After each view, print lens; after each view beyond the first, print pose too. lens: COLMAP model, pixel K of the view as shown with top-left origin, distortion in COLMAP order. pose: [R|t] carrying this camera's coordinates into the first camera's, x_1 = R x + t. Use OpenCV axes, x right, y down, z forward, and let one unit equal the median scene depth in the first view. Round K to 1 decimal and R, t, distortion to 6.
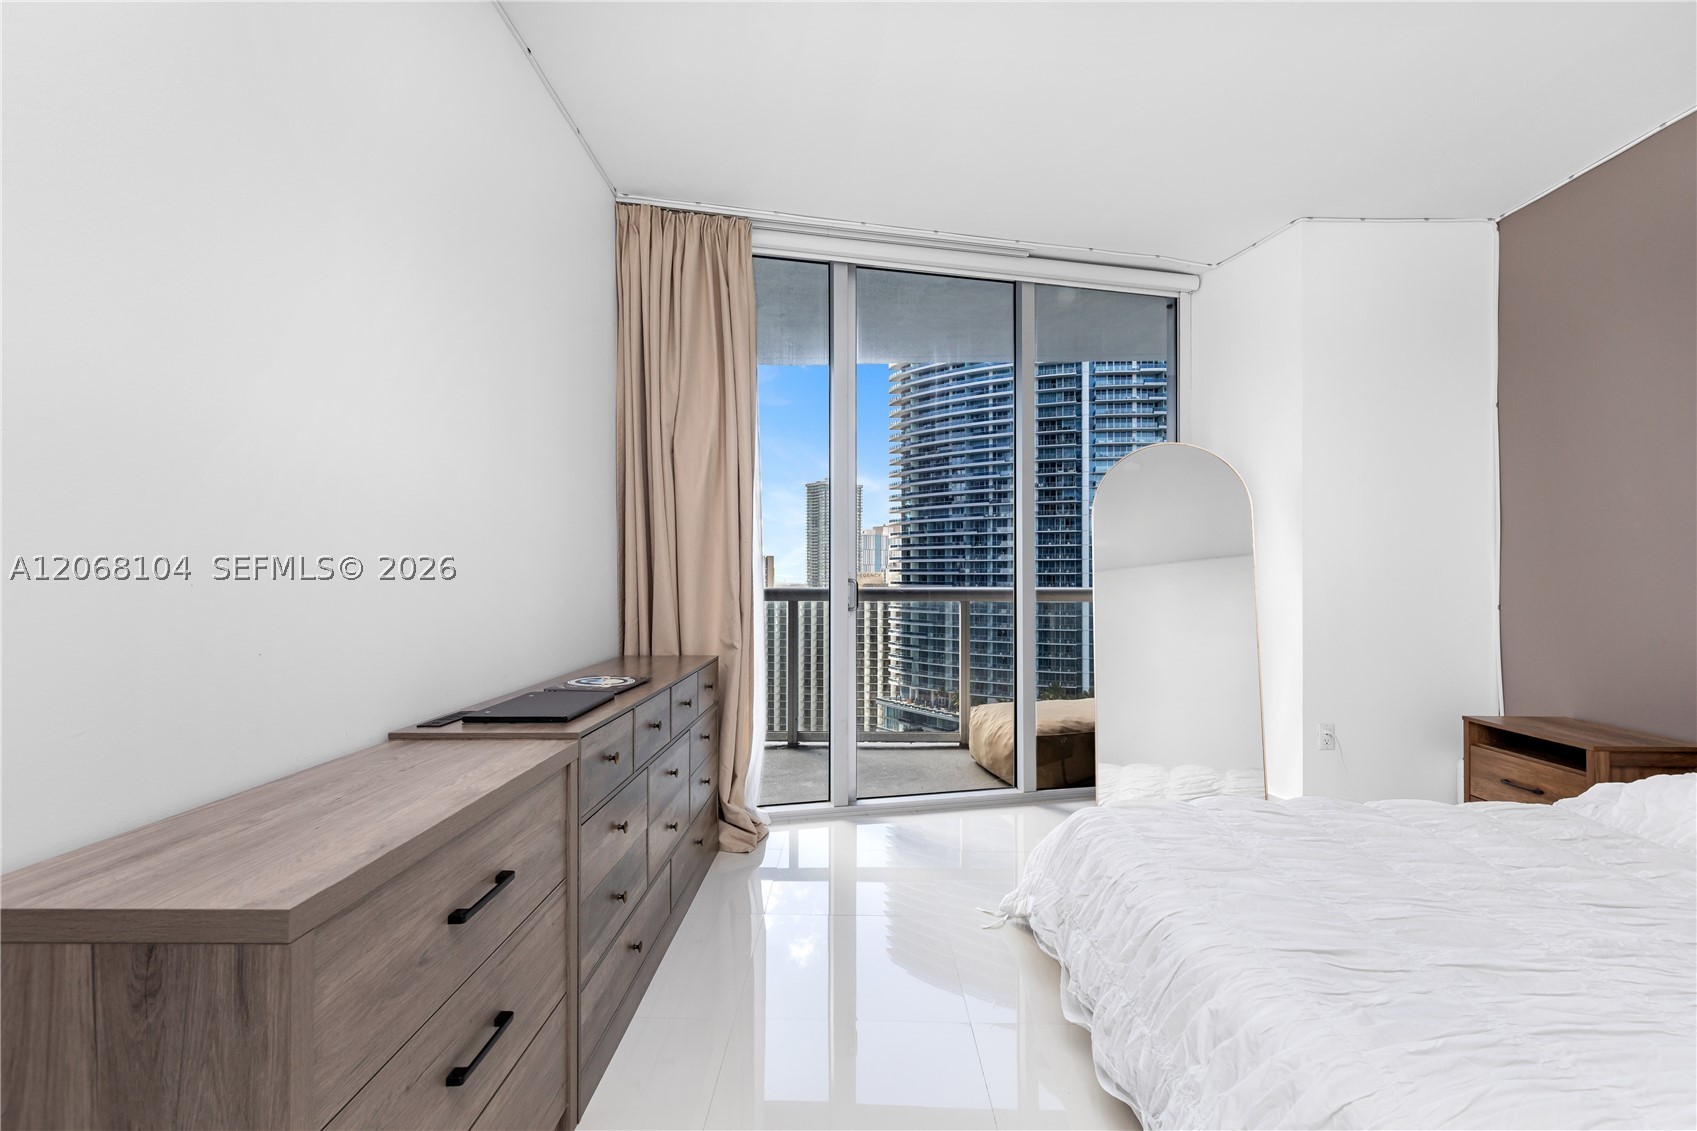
lens RADIAL K [[770.1, 0, 838.1], [0, 770.1, 572.8], [0, 0, 1]] dist [0.004756, -0.000380]
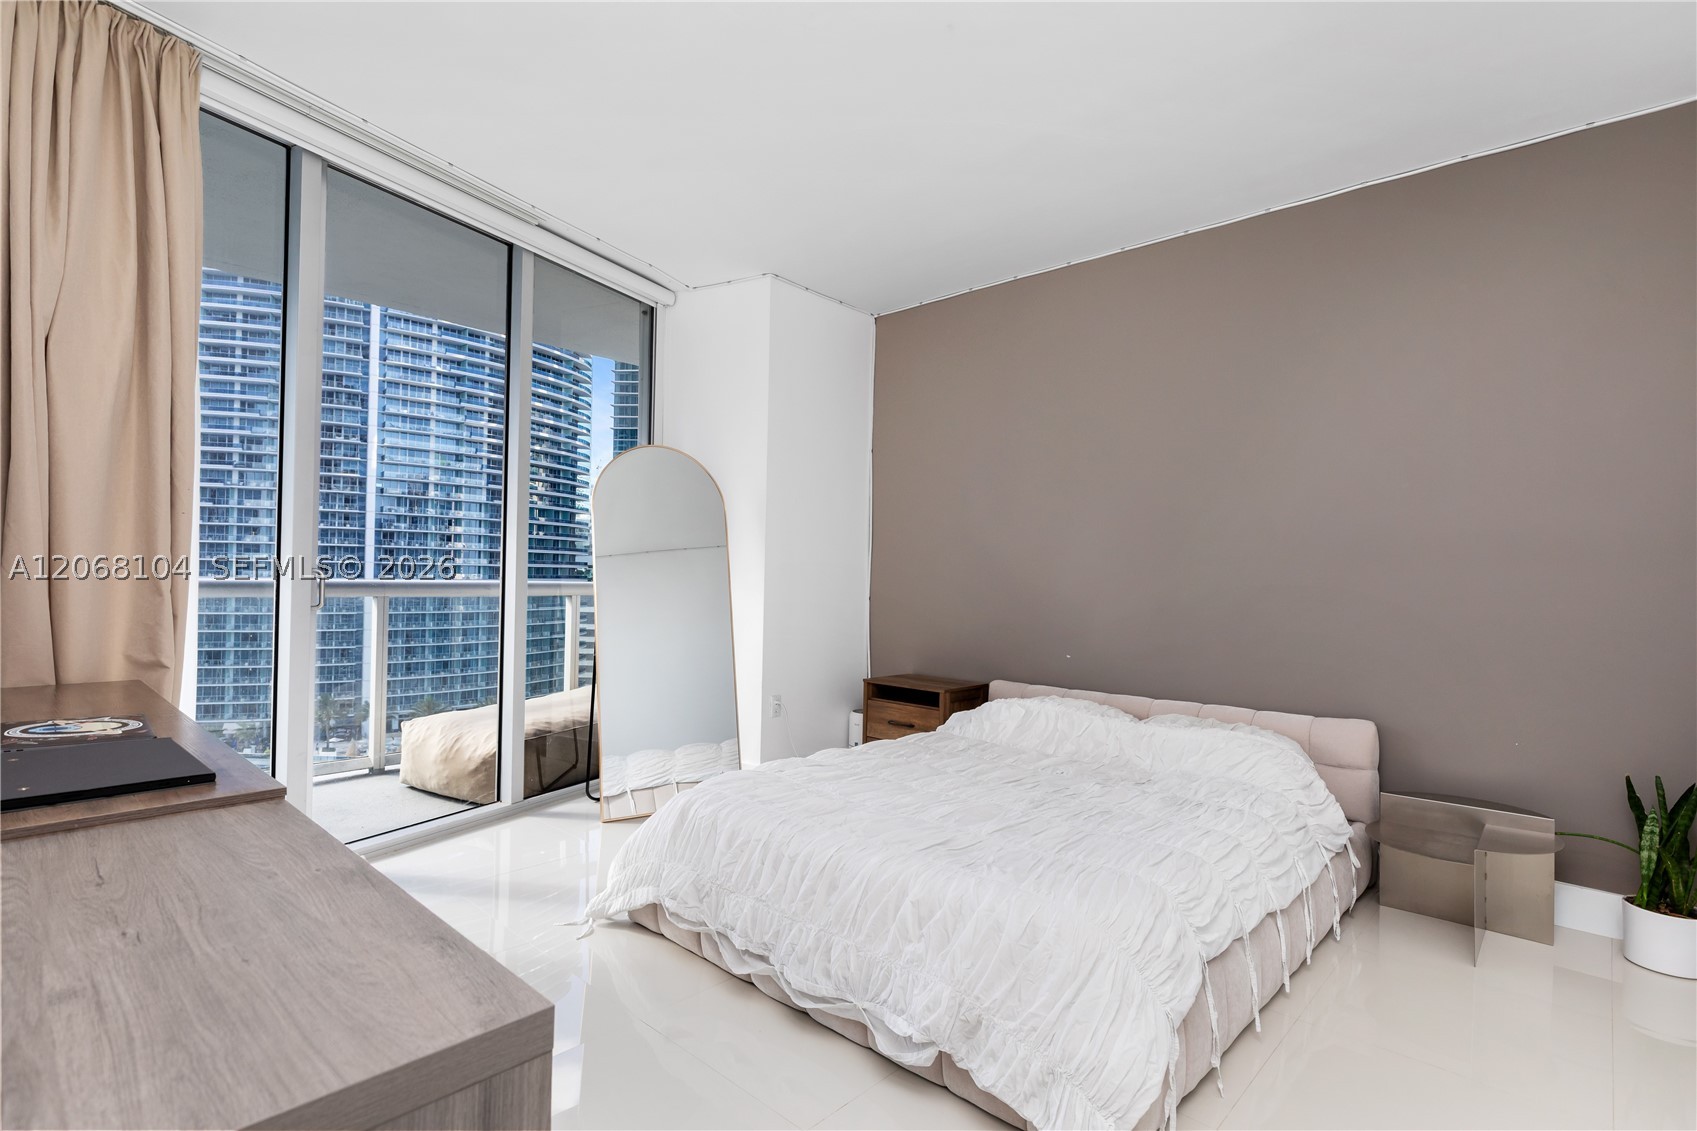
lens RADIAL K [[830.7, 0, 847.9], [0, 830.7, 568.3], [0, 0, 1]] dist [-0.004364, 0.000974]
pose [[0.660139, 0.019116, 0.750900, -0.265489], [-0.022813, 0.999725, -0.005395, 0.000022], [-0.750797, -0.013569, 0.660394, 0.056054]]
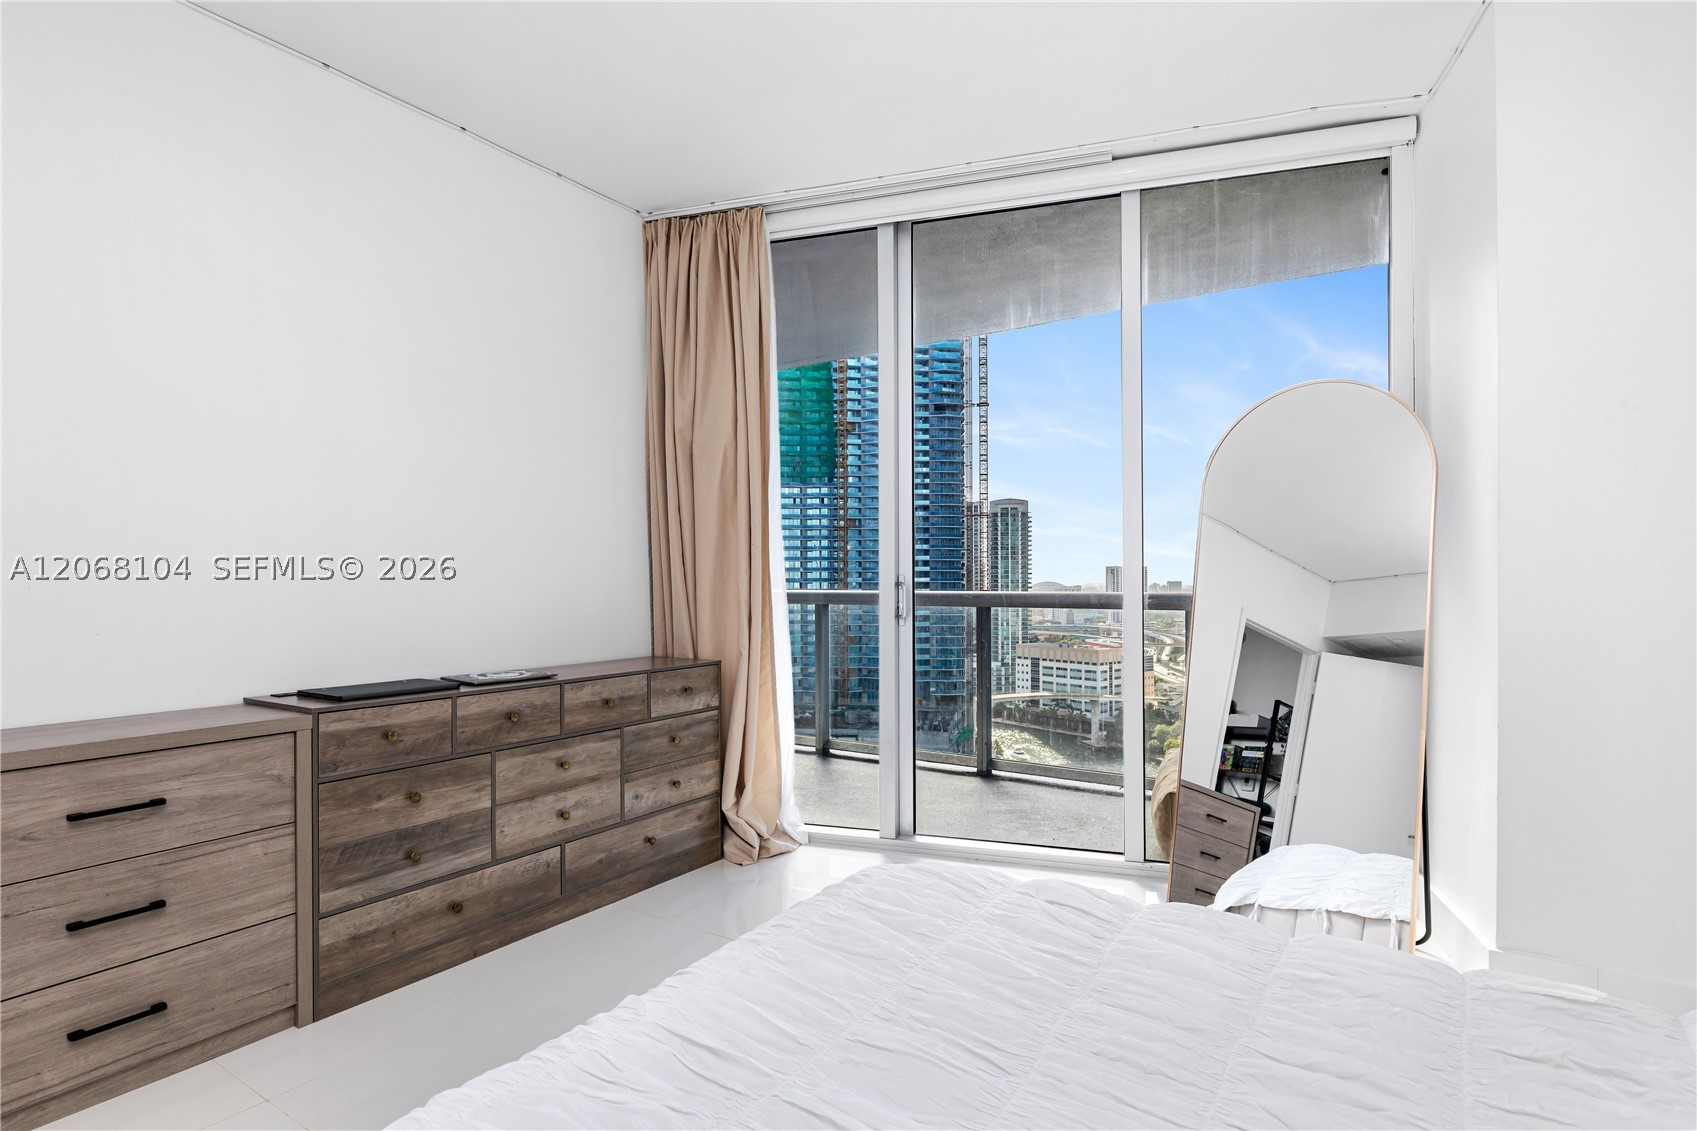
lens RADIAL K [[885.7, 0, 843.3], [0, 885.7, 565.6], [0, 0, 1]] dist [0.019051, -0.000220]
pose [[0.838933, -0.007374, -0.544185, 0.541922], [0.002825, 0.999954, -0.009194, -0.000732], [0.544228, 0.006176, 0.838915, 0.123539]]
